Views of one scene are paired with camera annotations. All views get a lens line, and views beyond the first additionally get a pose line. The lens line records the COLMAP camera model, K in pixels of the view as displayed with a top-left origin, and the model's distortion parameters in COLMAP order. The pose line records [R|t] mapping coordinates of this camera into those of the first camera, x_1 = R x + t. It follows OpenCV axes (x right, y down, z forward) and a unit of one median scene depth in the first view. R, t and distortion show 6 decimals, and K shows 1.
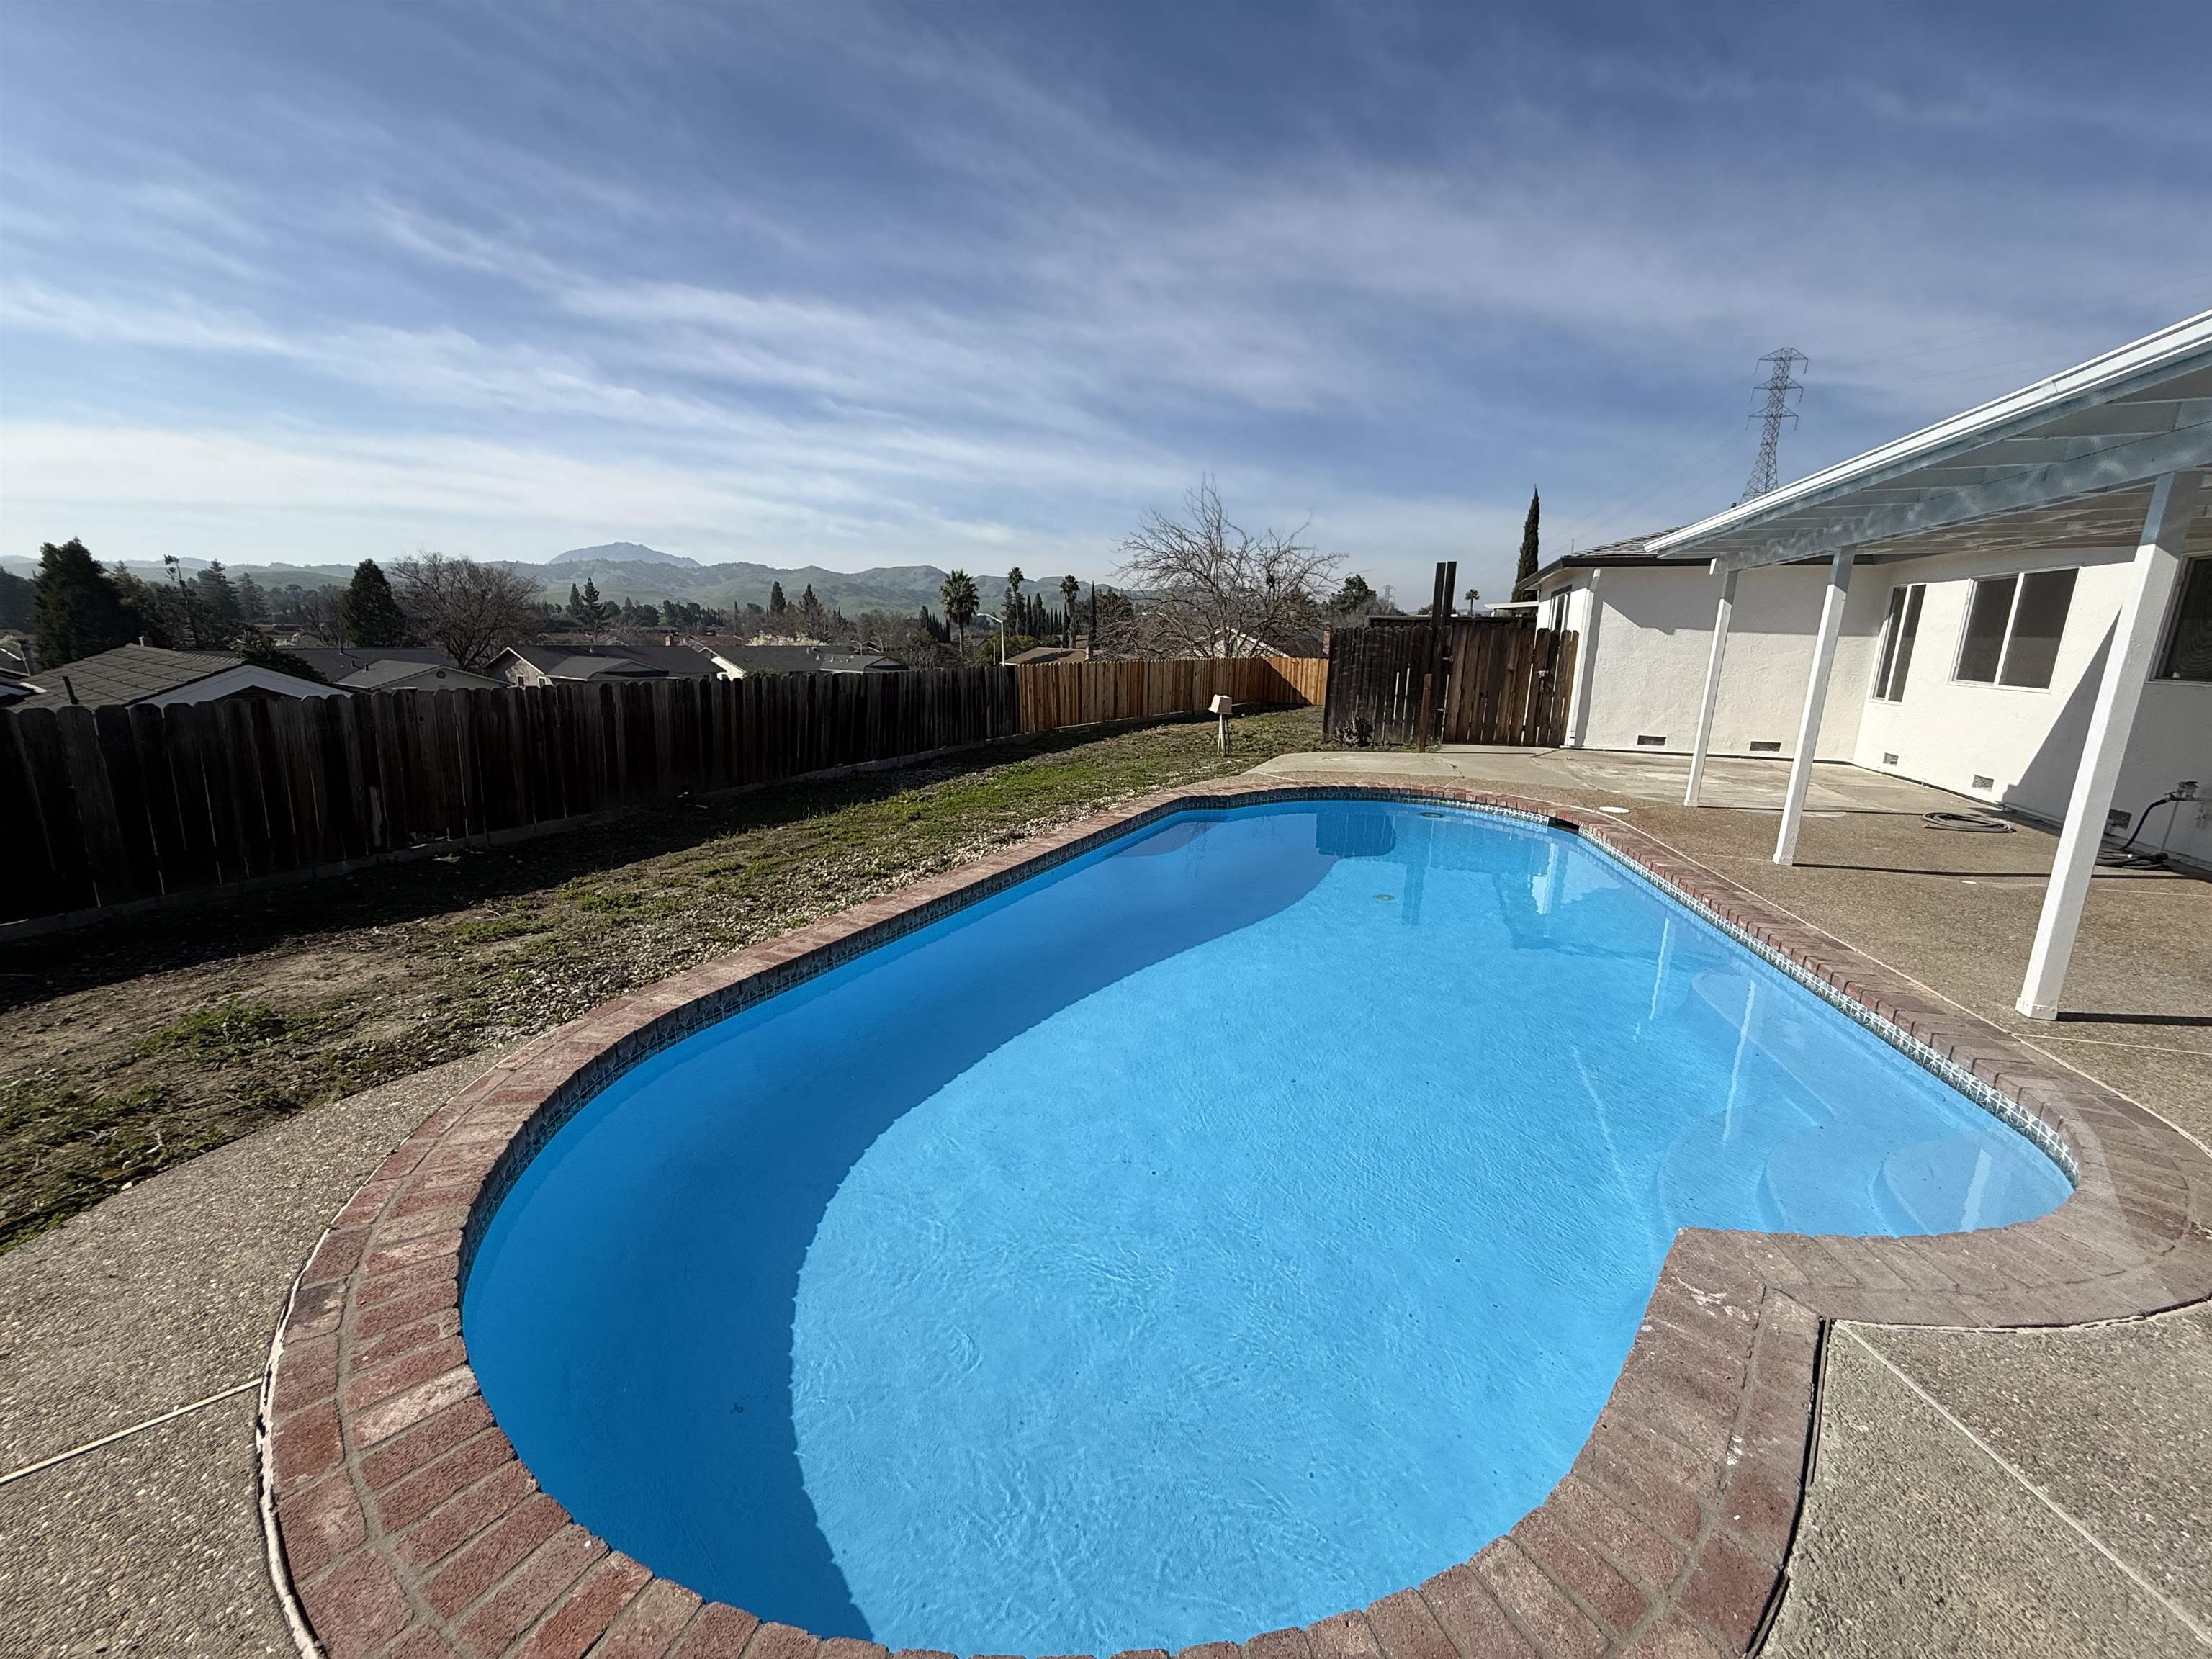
lens RADIAL K [[880.4, 0, 1100.5], [0, 880.4, 830.2], [0, 0, 1]] dist [-0.000929, -0.000140]
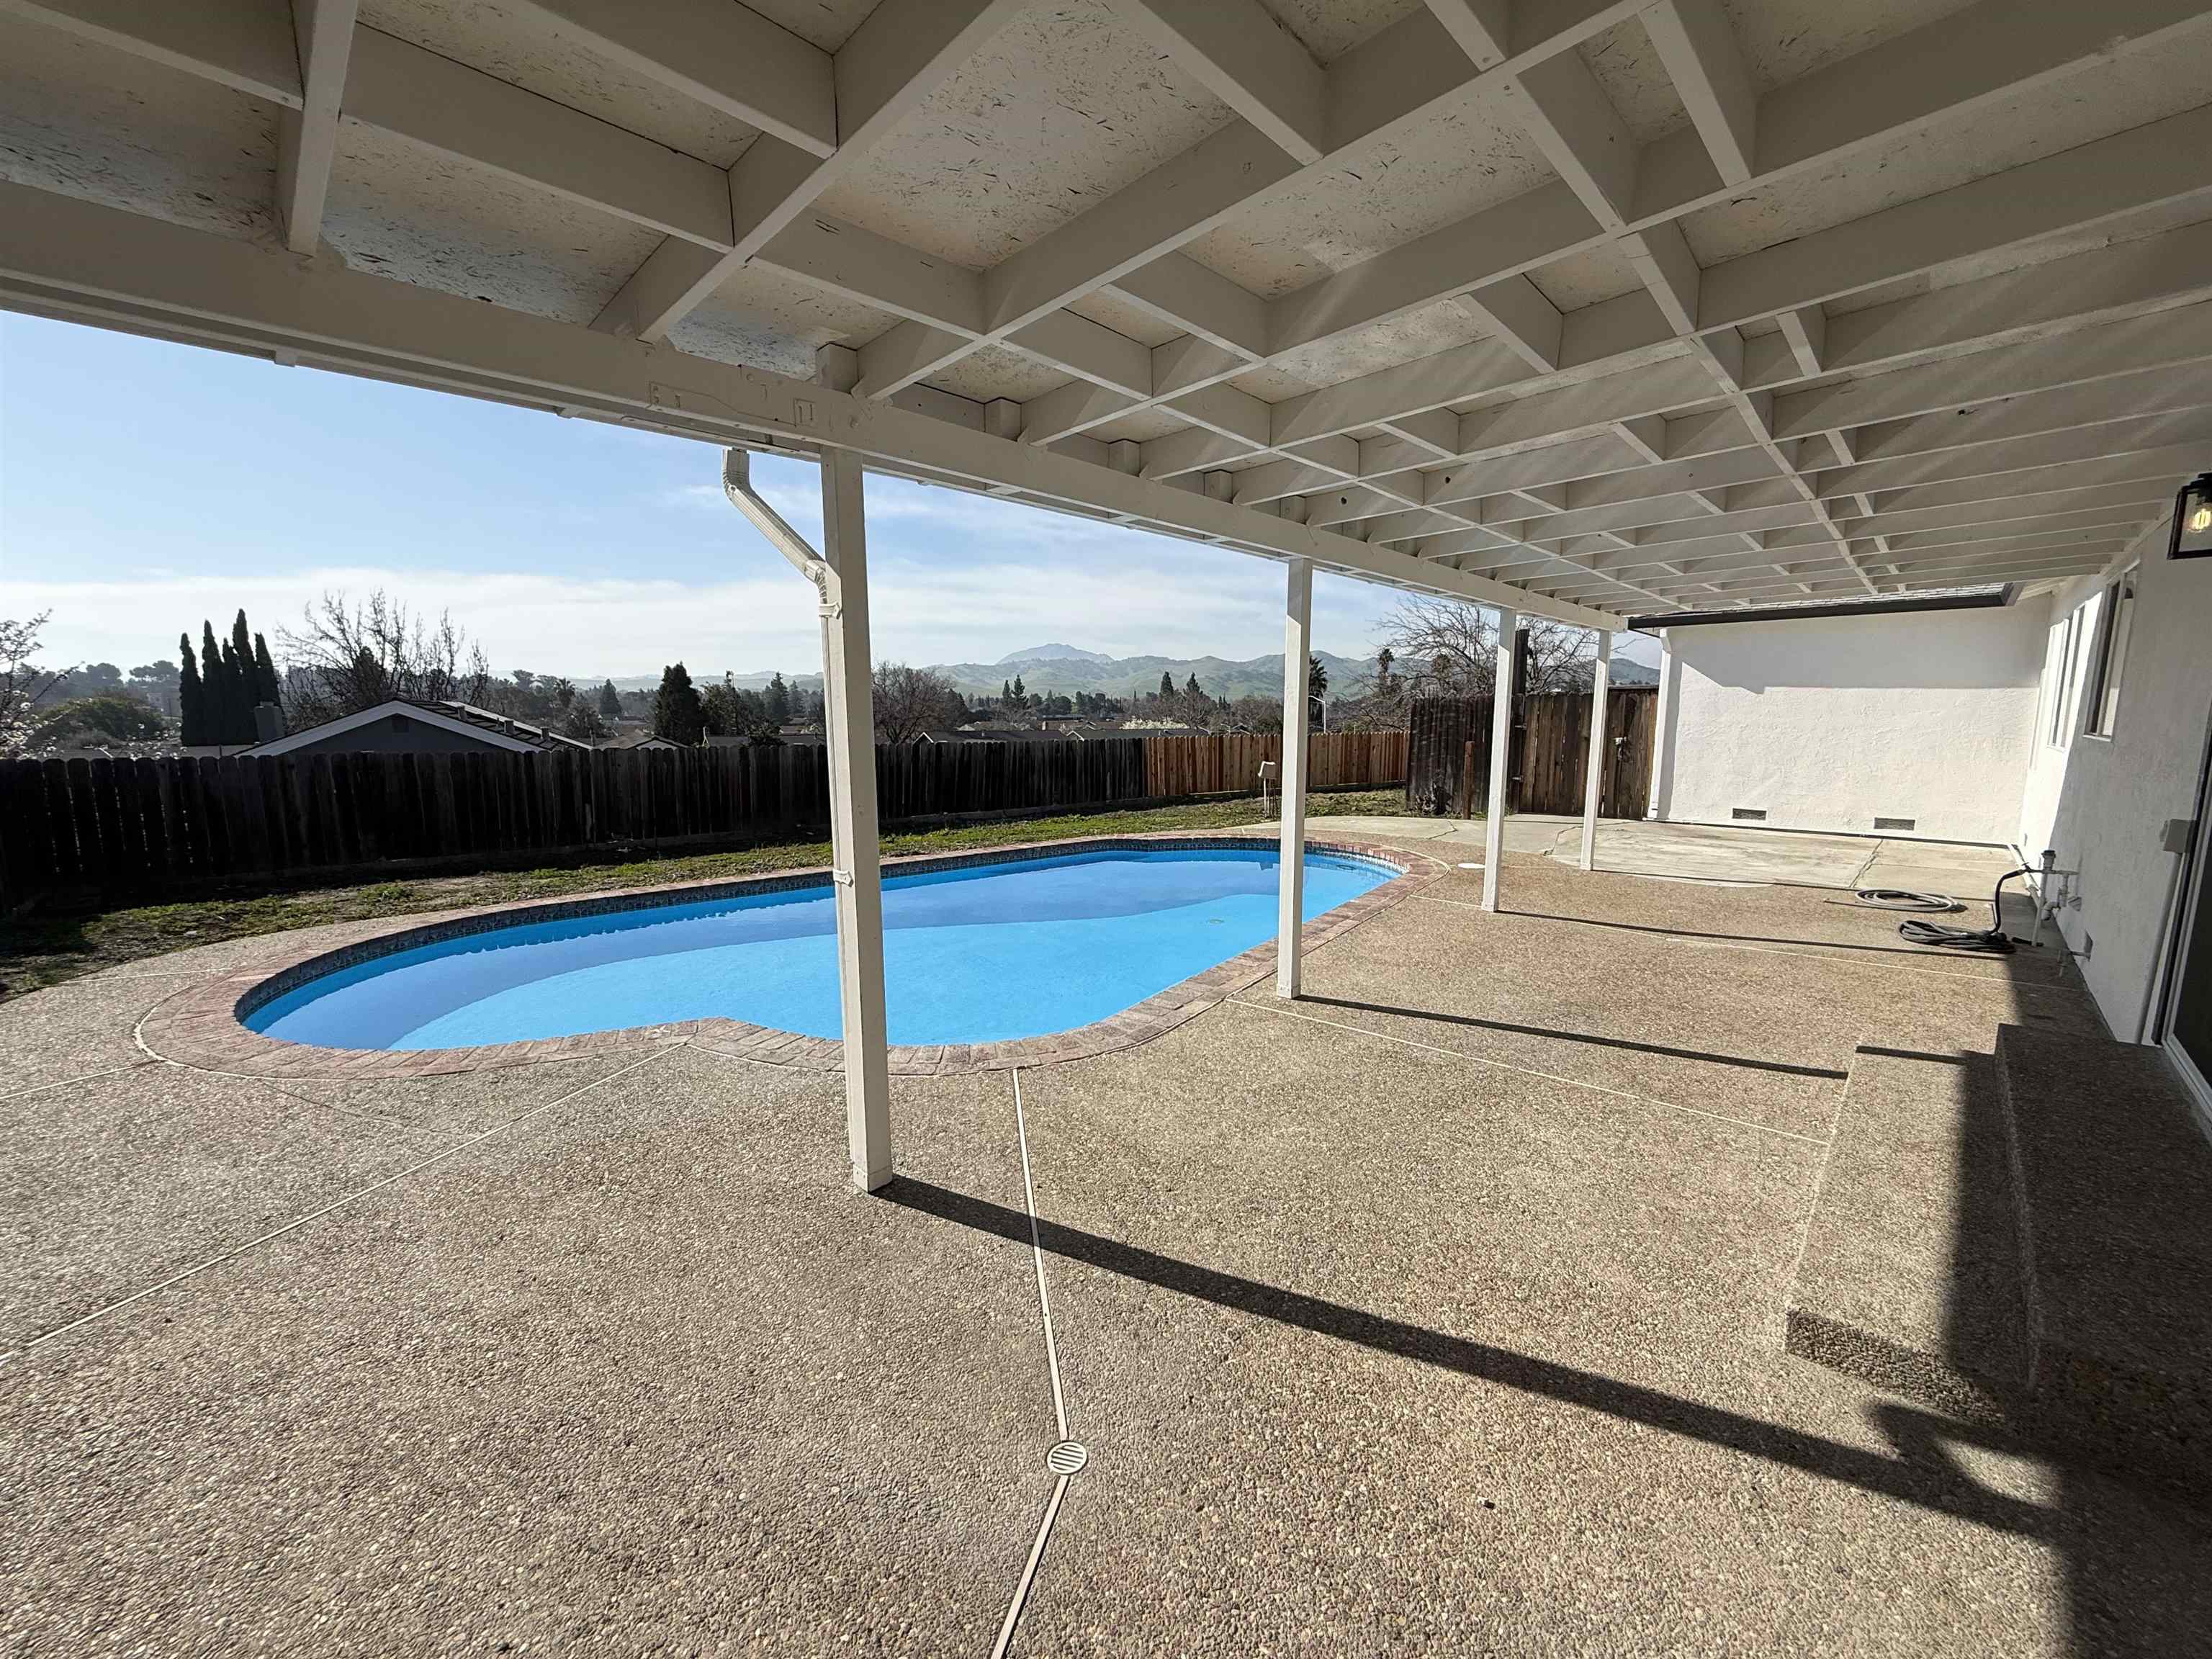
lens RADIAL K [[880.4, 0, 1100.5], [0, 880.4, 830.2], [0, 0, 1]] dist [-0.000929, -0.000140]
pose [[0.908484, 0.035651, -0.416397, 0.362814], [-0.073641, 0.994421, -0.075527, 0.026010], [0.411381, 0.099279, 0.906041, -0.060659]]
